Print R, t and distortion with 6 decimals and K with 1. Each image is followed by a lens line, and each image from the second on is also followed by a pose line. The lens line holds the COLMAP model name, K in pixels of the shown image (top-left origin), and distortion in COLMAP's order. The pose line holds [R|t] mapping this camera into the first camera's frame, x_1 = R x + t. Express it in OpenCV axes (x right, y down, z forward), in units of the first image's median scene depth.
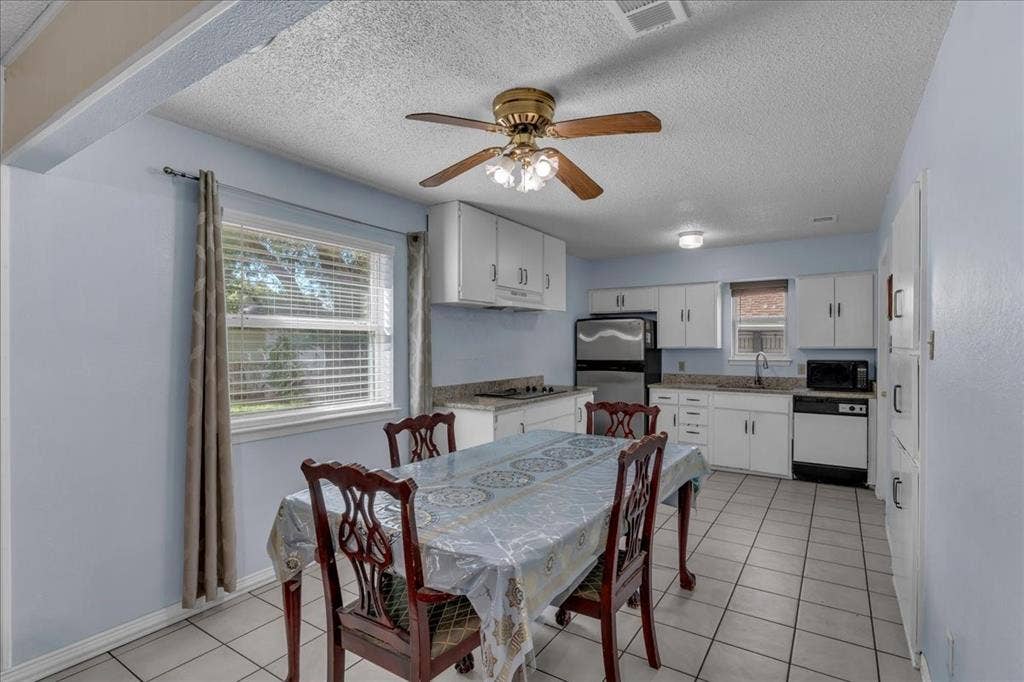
lens RADIAL K [[497.3, 0, 515.1], [0, 497.3, 344.9], [0, 0, 1]] dist [0.007823, -0.001258]
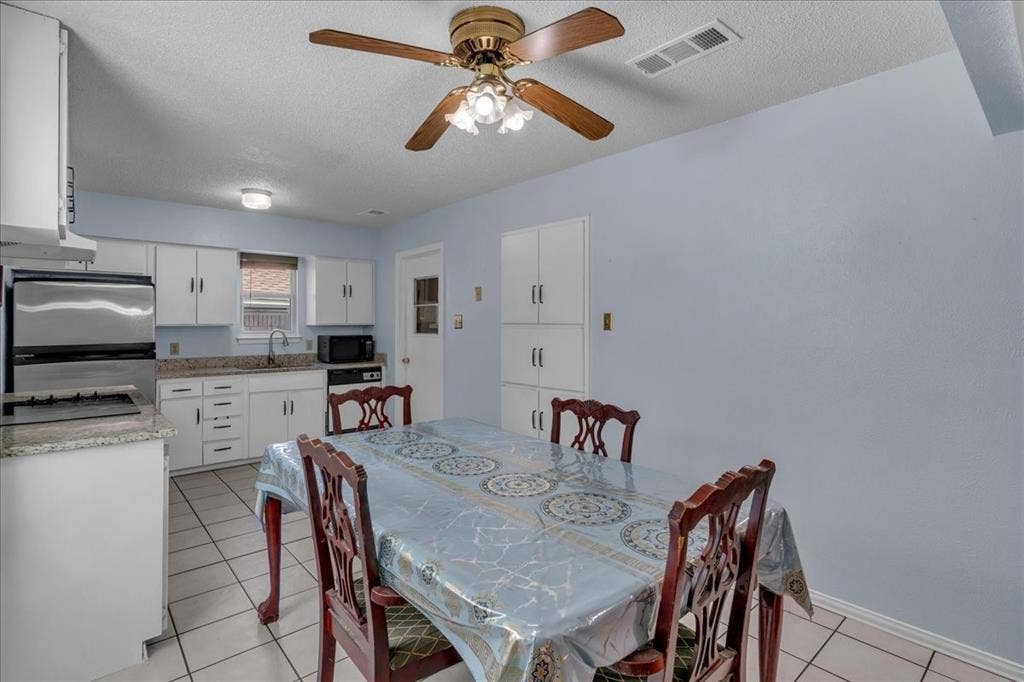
lens RADIAL K [[497.3, 0, 505.1], [0, 497.3, 322.8], [0, 0, 1]] dist [0.007823, -0.001258]
pose [[0.271296, 0.001527, 0.962495, -0.315070], [-0.000432, 0.999999, -0.001464, 0.002913], [-0.962496, -0.000019, 0.271297, 0.314029]]
